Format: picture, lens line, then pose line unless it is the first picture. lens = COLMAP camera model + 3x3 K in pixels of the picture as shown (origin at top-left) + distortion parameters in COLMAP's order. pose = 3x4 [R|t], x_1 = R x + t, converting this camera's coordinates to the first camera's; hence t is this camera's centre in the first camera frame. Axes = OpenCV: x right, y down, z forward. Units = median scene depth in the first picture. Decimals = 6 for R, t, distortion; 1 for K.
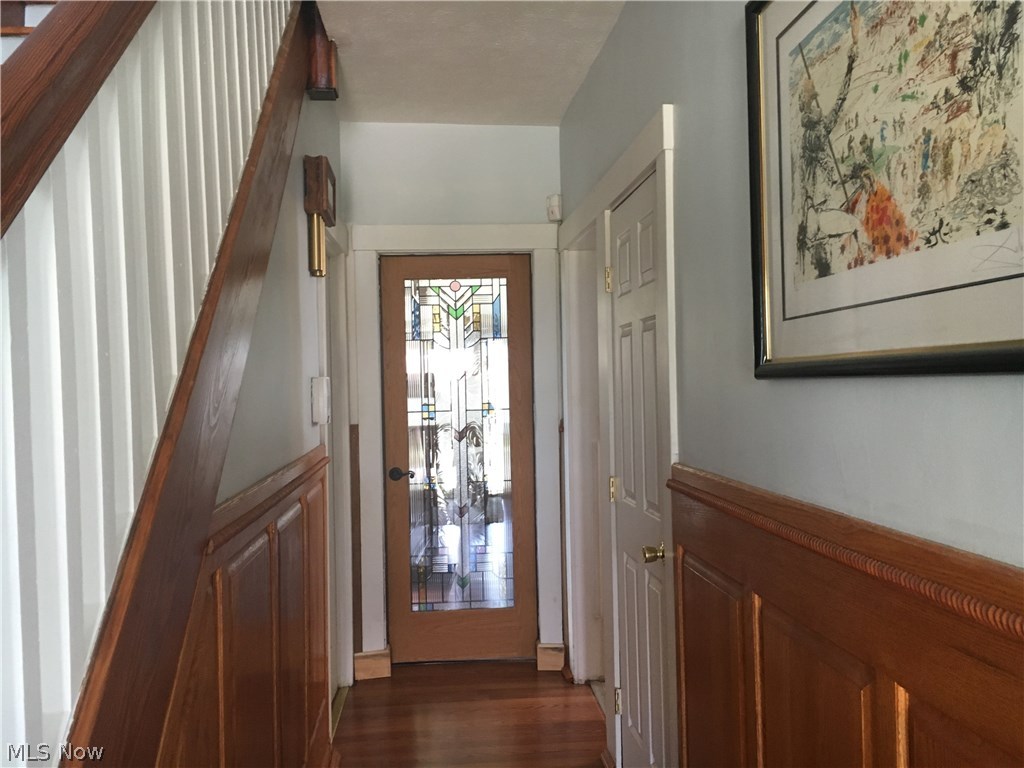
lens RADIAL K [[841.2, 0, 512.0], [0, 841.2, 384.0], [0, 0, 1]] dist [0.059418, -0.081021]
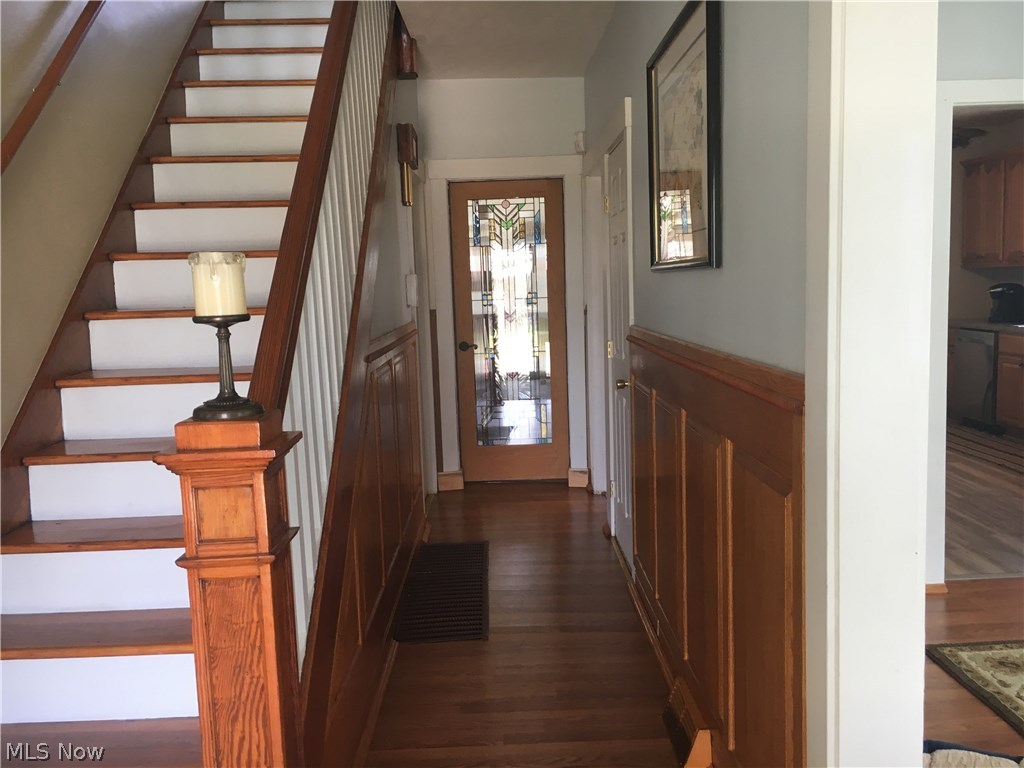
lens RADIAL K [[841.2, 0, 512.0], [0, 841.2, 384.0], [0, 0, 1]] dist [0.059418, -0.081021]
pose [[0.996429, -0.002696, -0.084389, 0.054834], [0.012959, 0.992530, 0.121307, 0.003262], [0.083432, -0.121968, 0.989021, -0.351566]]
